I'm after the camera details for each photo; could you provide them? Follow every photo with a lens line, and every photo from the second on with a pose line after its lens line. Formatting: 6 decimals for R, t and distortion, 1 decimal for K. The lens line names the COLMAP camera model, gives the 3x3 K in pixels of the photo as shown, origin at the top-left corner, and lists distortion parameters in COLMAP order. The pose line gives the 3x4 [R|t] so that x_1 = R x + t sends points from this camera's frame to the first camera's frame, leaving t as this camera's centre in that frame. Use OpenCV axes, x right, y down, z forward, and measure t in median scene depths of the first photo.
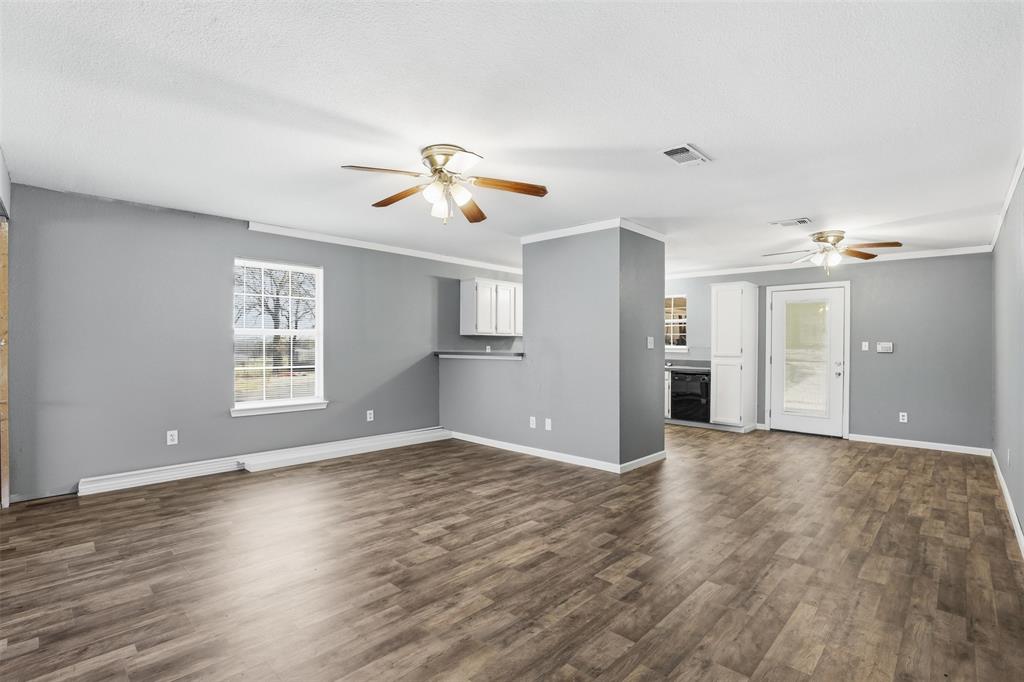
lens RADIAL K [[479.3, 0, 515.4], [0, 479.3, 344.3], [0, 0, 1]] dist [-0.037035, 0.007357]
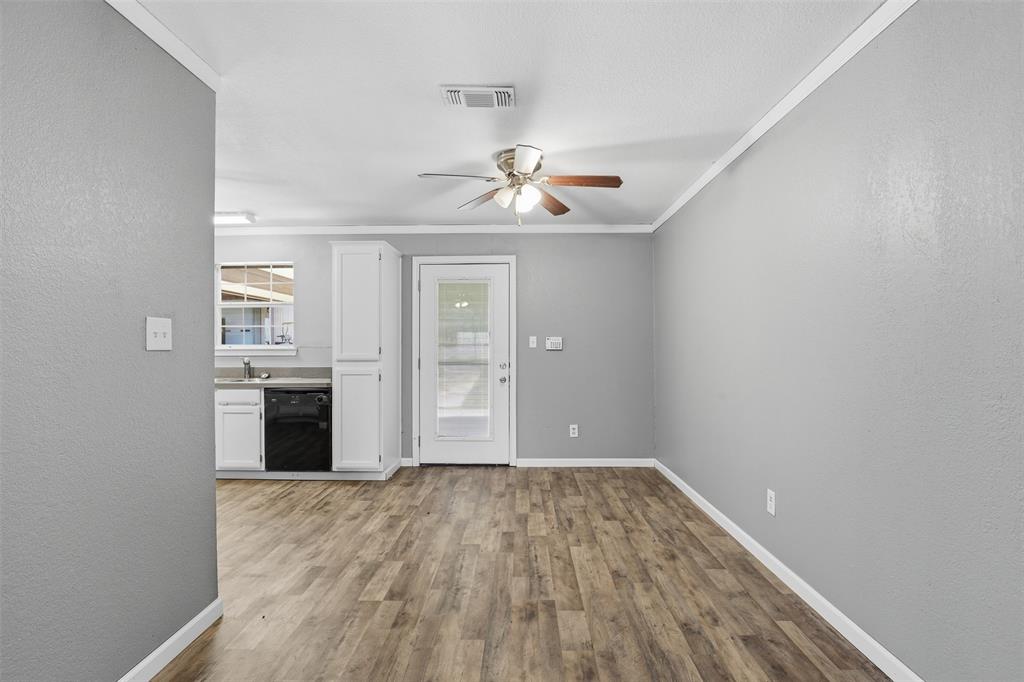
lens RADIAL K [[479.3, 0, 515.4], [0, 479.3, 344.3], [0, 0, 1]] dist [-0.037035, 0.007357]
pose [[0.738035, -0.008966, 0.674703, 0.177245], [0.010075, 0.999947, 0.002267, 0.004906], [-0.674688, 0.005125, 0.738086, 0.402210]]
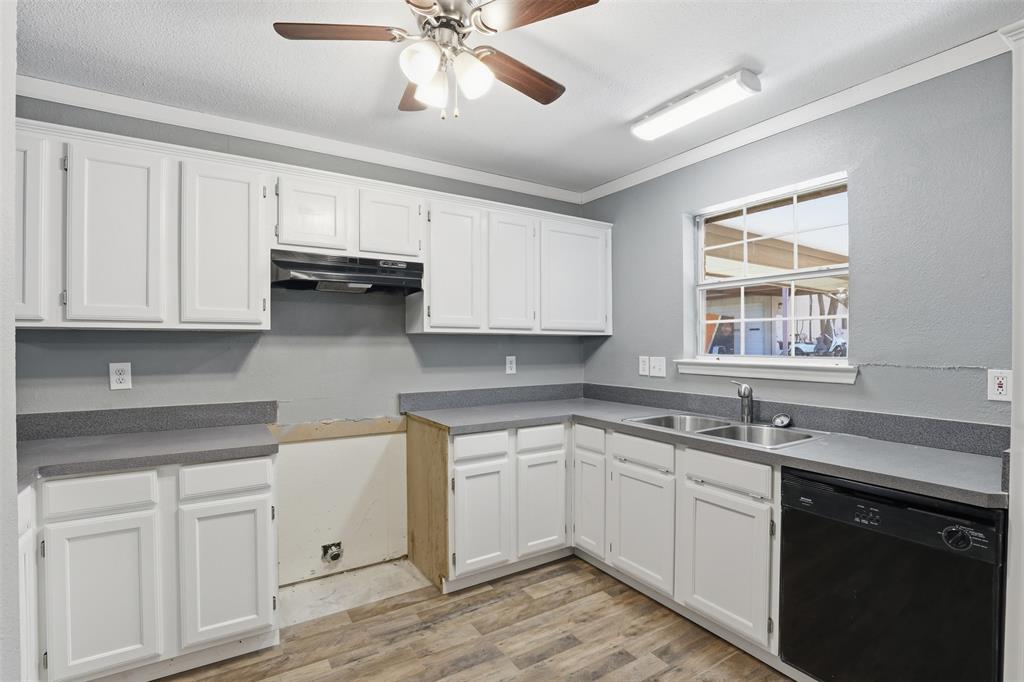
lens RADIAL K [[479.3, 0, 515.4], [0, 479.3, 344.3], [0, 0, 1]] dist [-0.037035, 0.007357]
pose [[0.970000, -0.004843, -0.243057, 0.274854], [0.006065, 0.999972, 0.004279, -0.007614], [0.243029, -0.005625, 0.970003, 0.797137]]
